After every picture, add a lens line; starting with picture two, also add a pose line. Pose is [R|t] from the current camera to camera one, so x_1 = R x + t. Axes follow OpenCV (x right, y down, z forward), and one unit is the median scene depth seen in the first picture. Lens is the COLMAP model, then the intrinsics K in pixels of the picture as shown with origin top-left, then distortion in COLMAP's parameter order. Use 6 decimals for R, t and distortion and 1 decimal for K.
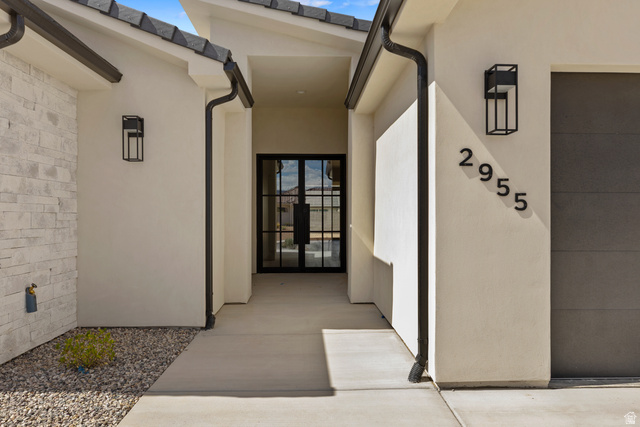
lens RADIAL K [[454.6, 0, 320.0], [0, 454.6, 213.5], [0, 0, 1]] dist [0.000508, 0.000312]
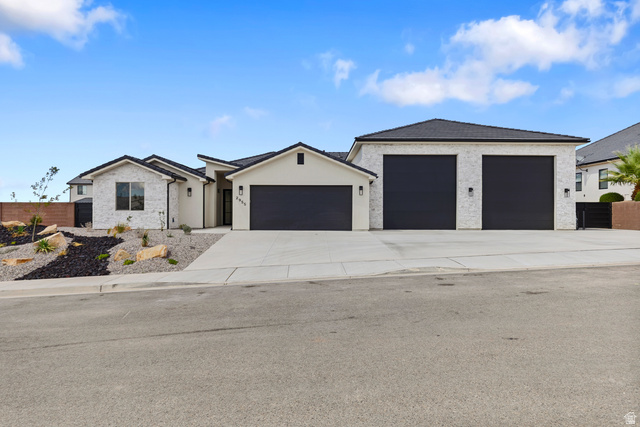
lens RADIAL K [[414.3, 0, 320.0], [0, 414.3, 213.5], [0, 0, 1]] dist [-0.000145, 0.000535]
pose [[0.999767, 0.001264, -0.021558, 1.586328], [-0.001112, 0.999974, 0.007081, 0.068688], [0.021566, -0.007055, 0.999743, -4.921833]]
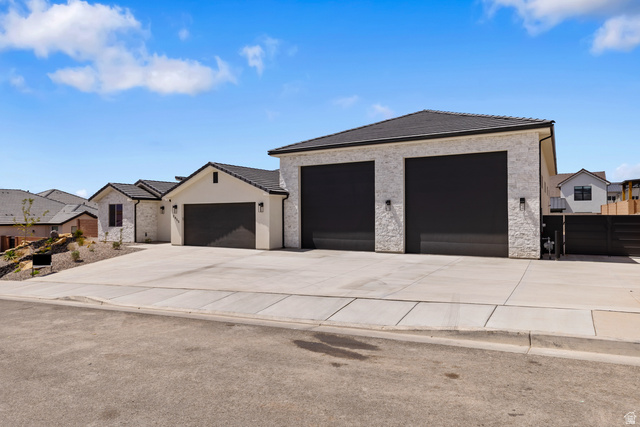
lens RADIAL K [[396.4, 0, 320.0], [0, 396.4, 213.5], [0, 0, 1]] dist [0.001096, 0.000388]
pose [[0.848673, -0.008448, -0.528850, 5.512585], [0.010277, 0.999947, 0.000518, -0.126784], [0.528817, -0.005875, 0.848715, -3.158590]]
